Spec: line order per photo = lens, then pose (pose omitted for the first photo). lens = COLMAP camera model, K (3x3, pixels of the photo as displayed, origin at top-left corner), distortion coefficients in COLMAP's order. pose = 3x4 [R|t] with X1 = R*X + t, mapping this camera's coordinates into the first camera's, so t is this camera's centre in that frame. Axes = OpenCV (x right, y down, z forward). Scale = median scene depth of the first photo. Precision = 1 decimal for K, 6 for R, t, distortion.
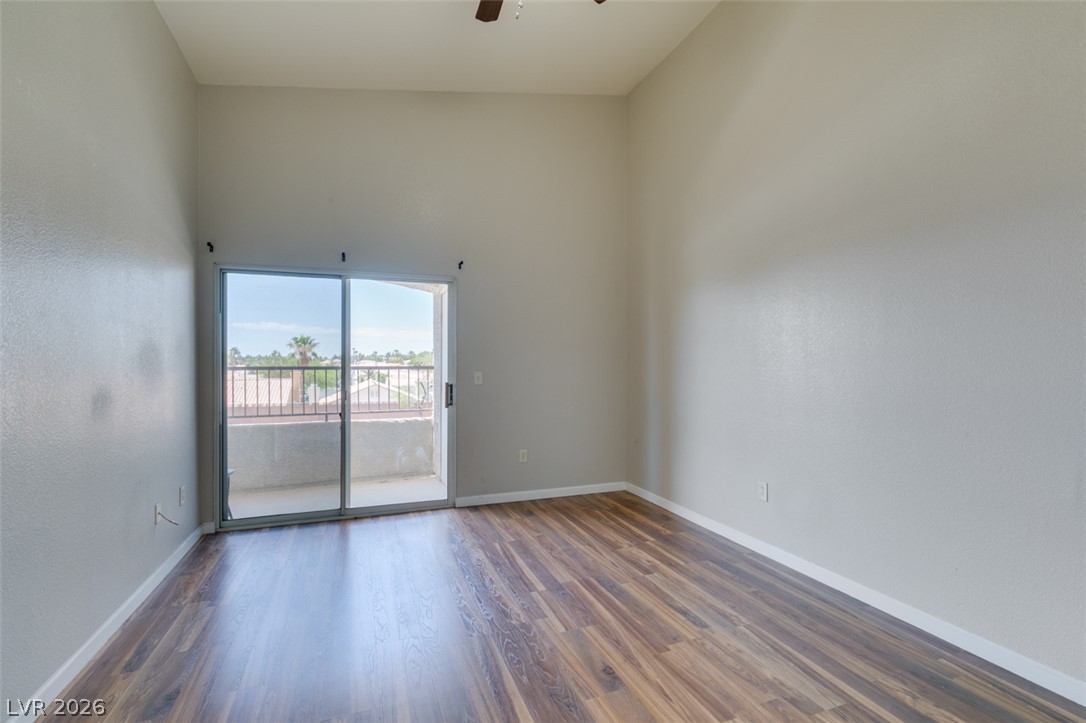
lens RADIAL K [[487.3, 0, 536.8], [0, 487.3, 362.3], [0, 0, 1]] dist [0.001882, -0.002202]
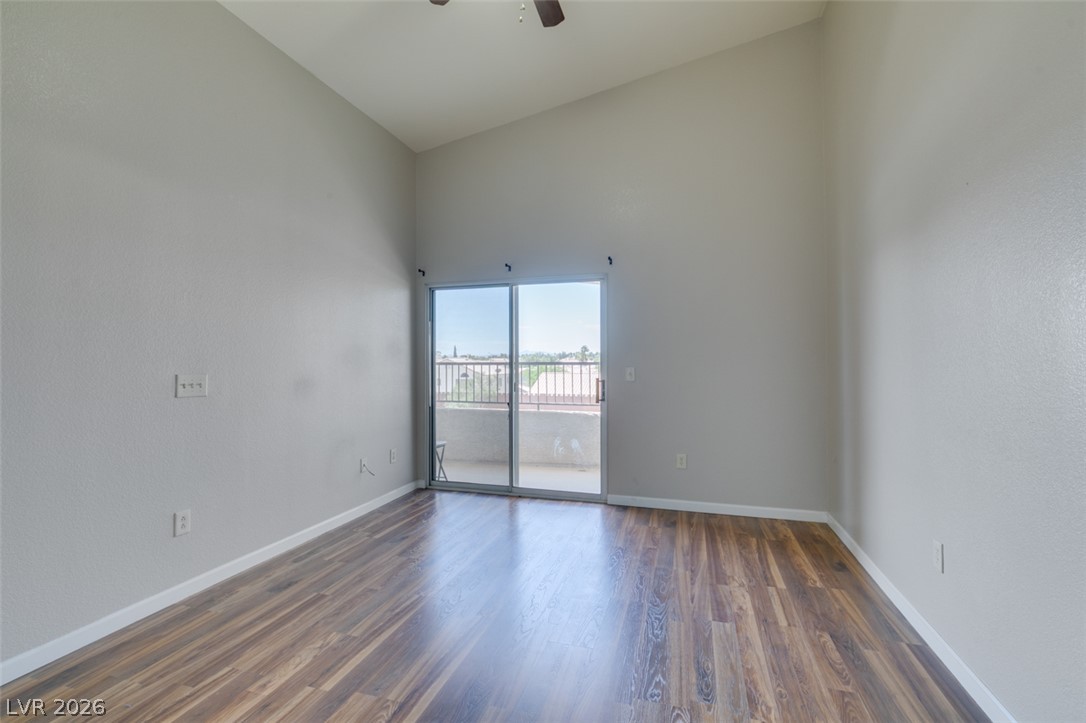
lens RADIAL K [[487.3, 0, 536.3], [0, 487.3, 352.9], [0, 0, 1]] dist [0.001882, -0.002202]
pose [[0.789601, -0.010467, -0.613531, 0.445611], [0.004387, 0.999925, -0.011412, -0.000462], [0.613605, 0.006319, 0.789588, 0.160412]]
